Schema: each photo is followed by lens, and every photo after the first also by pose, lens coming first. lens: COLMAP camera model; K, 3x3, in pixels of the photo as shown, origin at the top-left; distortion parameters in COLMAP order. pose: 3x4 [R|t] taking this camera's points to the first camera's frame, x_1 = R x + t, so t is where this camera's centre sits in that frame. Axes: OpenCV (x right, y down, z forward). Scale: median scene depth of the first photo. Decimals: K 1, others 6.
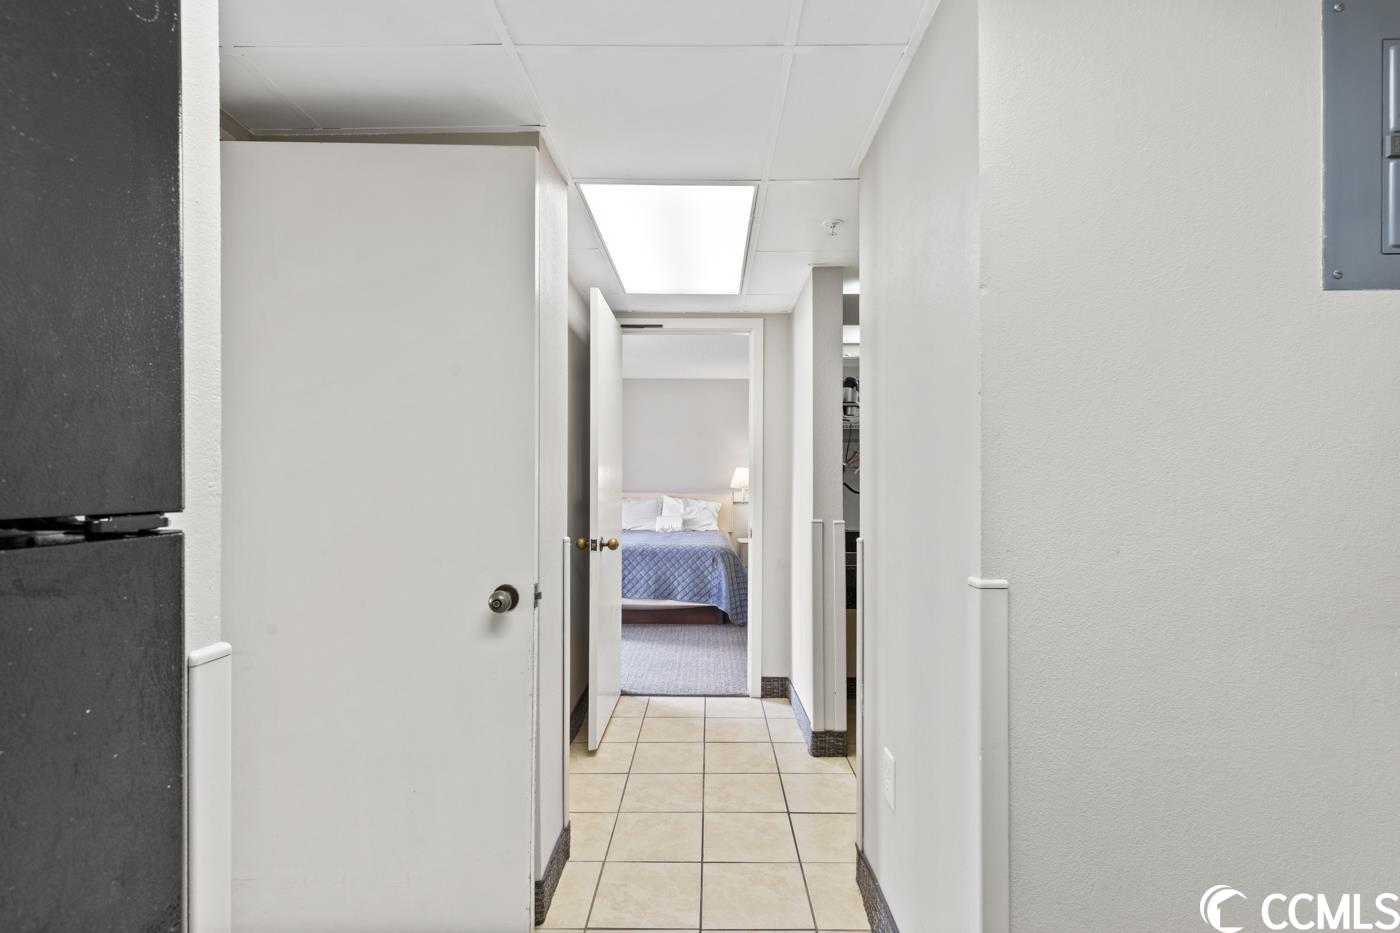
lens RADIAL K [[631.4, 0, 700.7], [0, 631.4, 485.7], [0, 0, 1]] dist [0.000194, -0.000681]
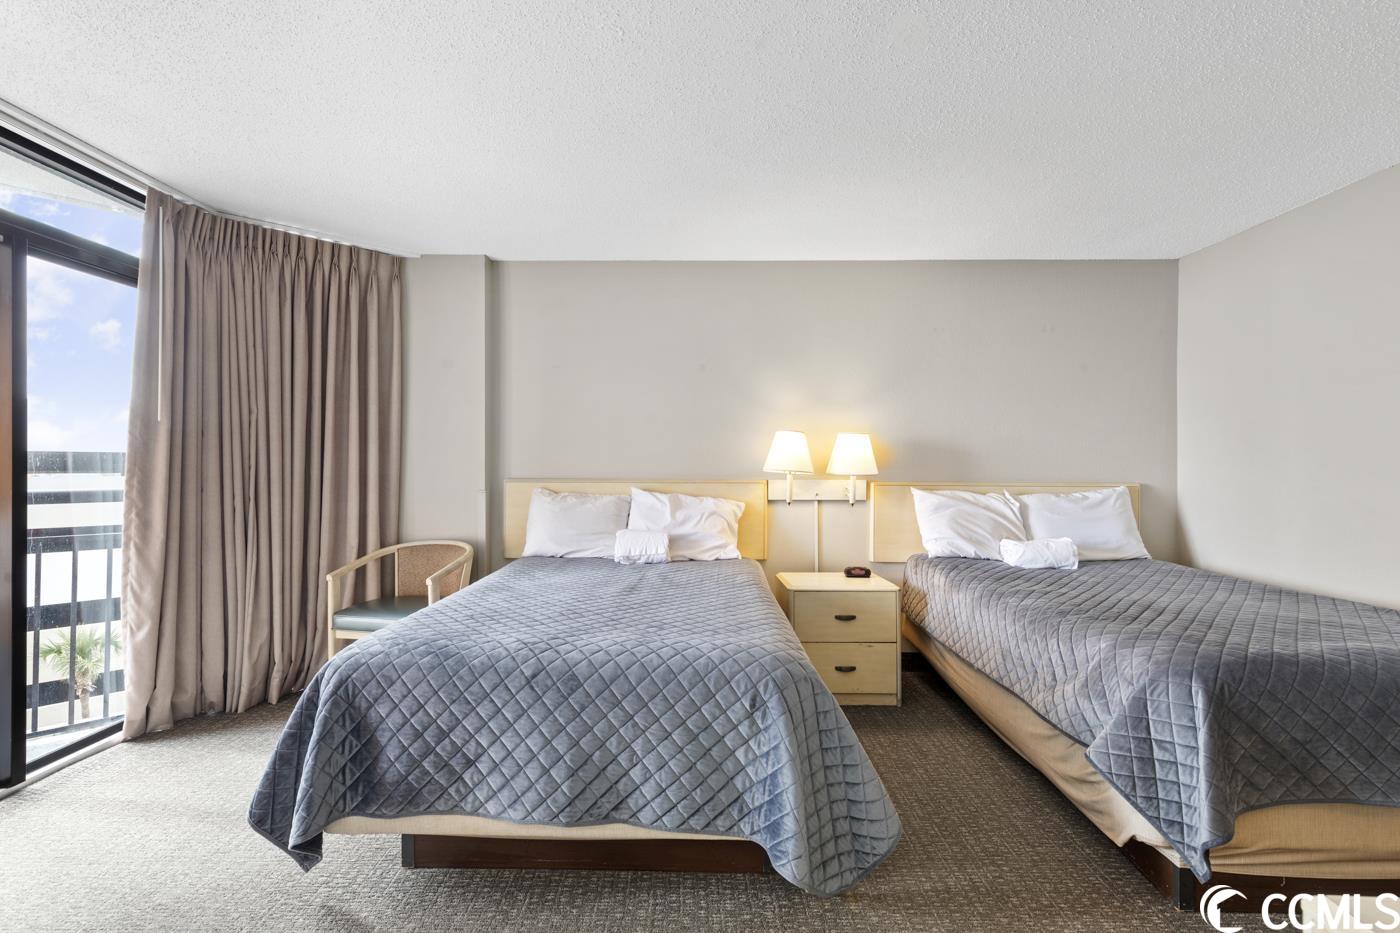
lens RADIAL K [[644.7, 0, 694.5], [0, 644.7, 459.2], [0, 0, 1]] dist [0.003973, -0.000191]
pose [[0.999991, -0.001973, -0.003764, -0.008383], [0.001934, 0.999945, -0.010324, -0.002868], [0.003784, 0.010317, 0.999940, 0.666419]]
